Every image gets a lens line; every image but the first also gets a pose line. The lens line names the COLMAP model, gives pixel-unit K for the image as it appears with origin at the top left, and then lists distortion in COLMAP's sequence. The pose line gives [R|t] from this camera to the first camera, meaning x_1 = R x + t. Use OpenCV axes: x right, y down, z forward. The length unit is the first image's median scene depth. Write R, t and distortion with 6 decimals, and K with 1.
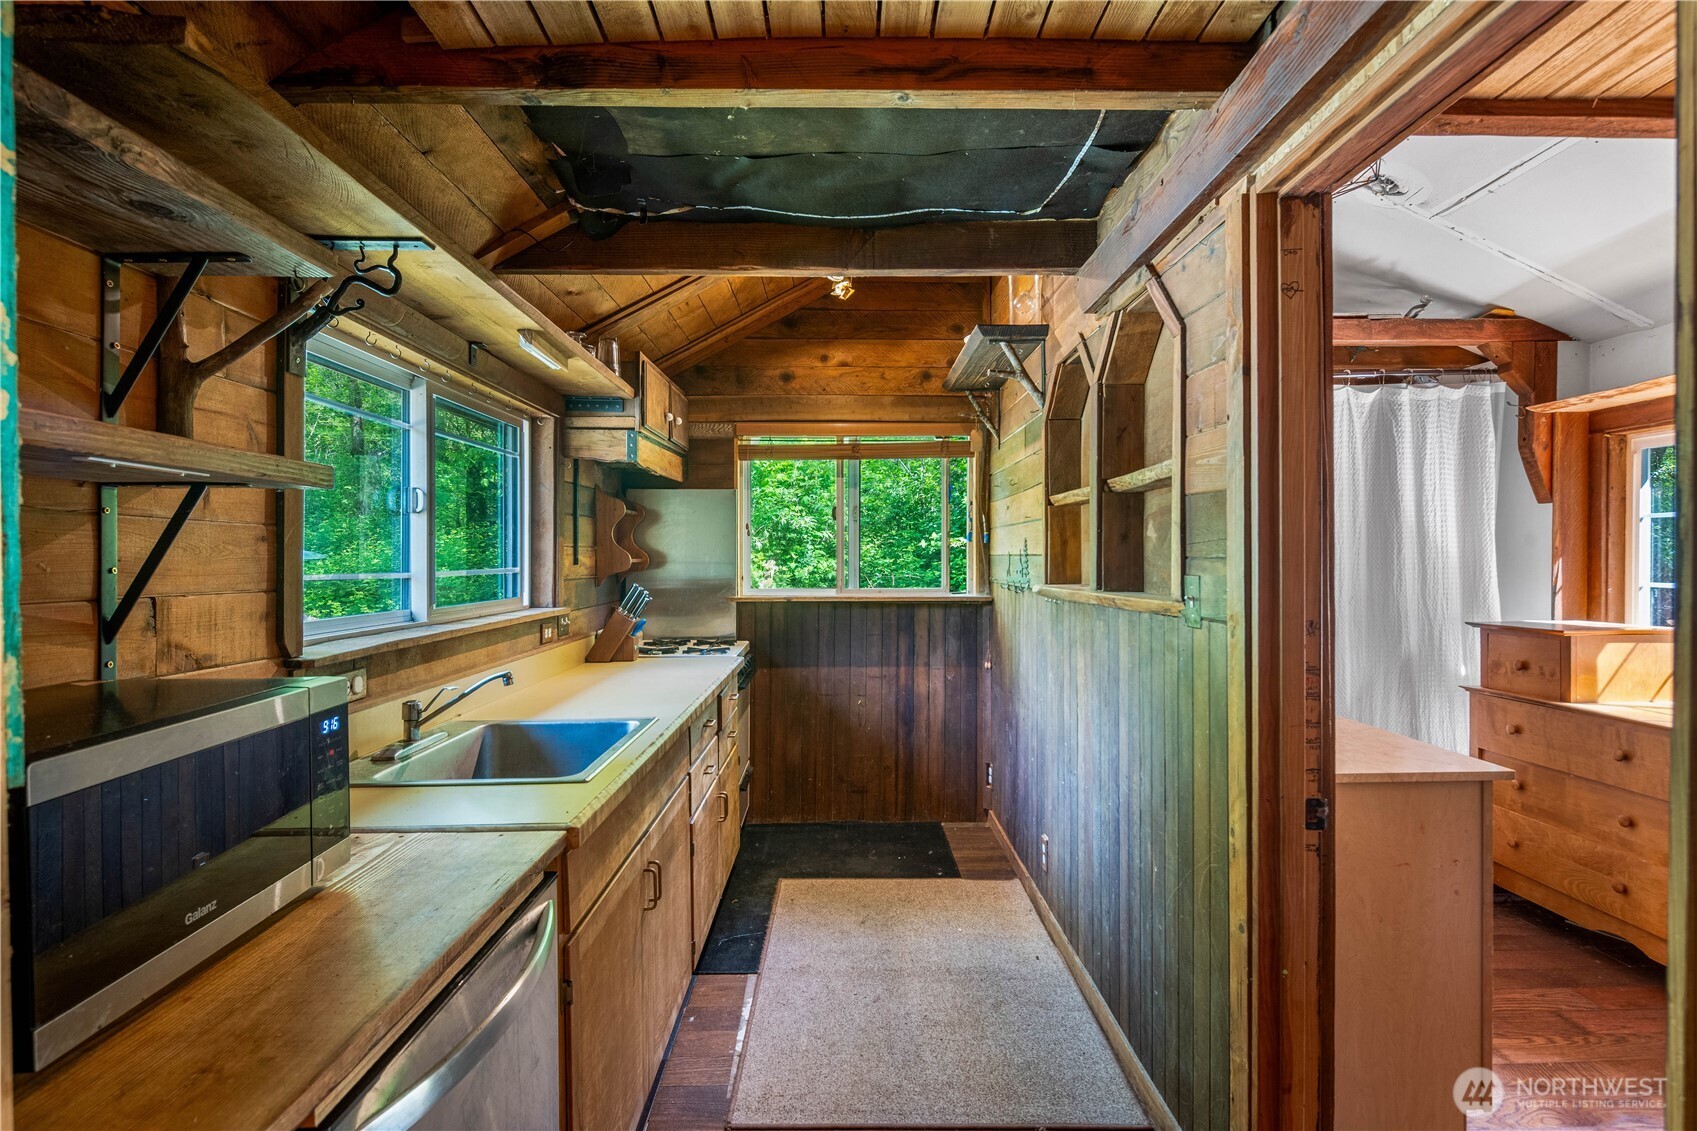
lens RADIAL K [[867.0, 0, 852.4], [0, 867.0, 561.9], [0, 0, 1]] dist [-0.002509, 0.001984]
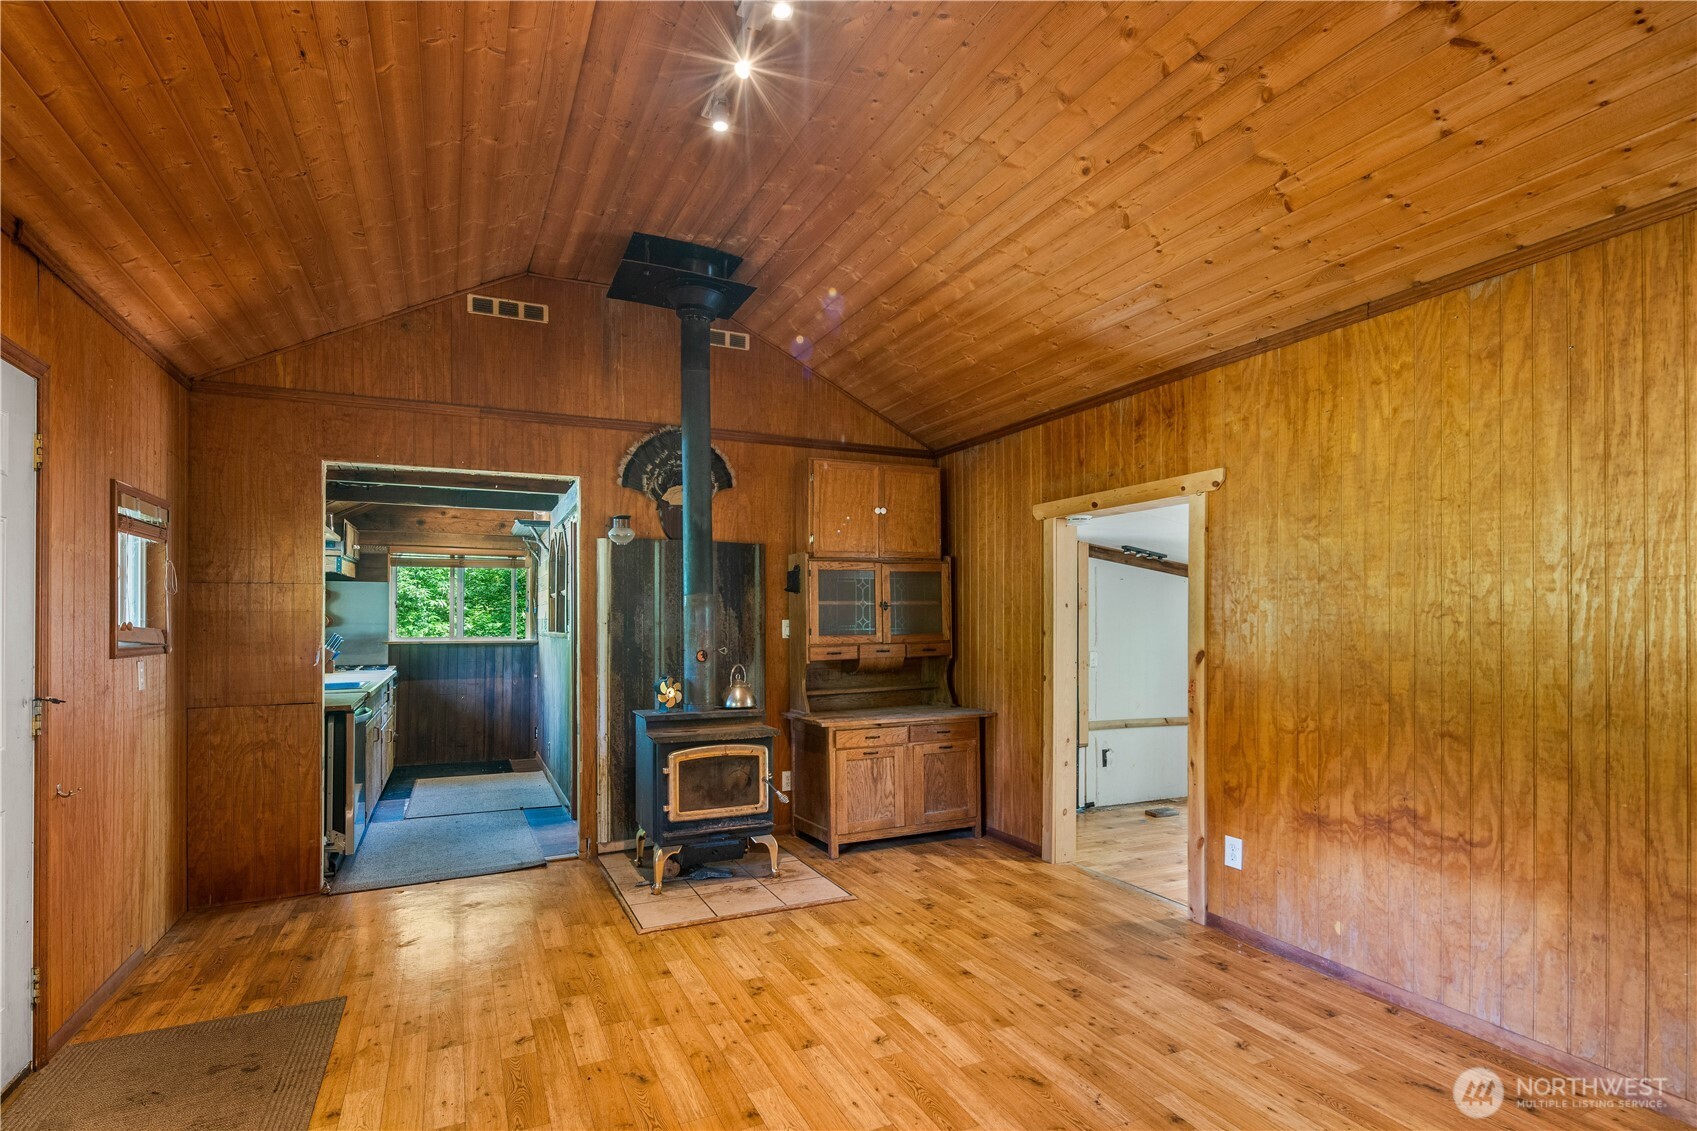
lens RADIAL K [[867.0, 0, 869.7], [0, 867.0, 609.2], [0, 0, 1]] dist [-0.002509, 0.001984]
pose [[0.907280, 0.008089, 0.420449, 0.017153], [0.001016, 0.999770, -0.021425, 0.012610], [-0.420526, 0.019866, 0.907063, -1.072289]]
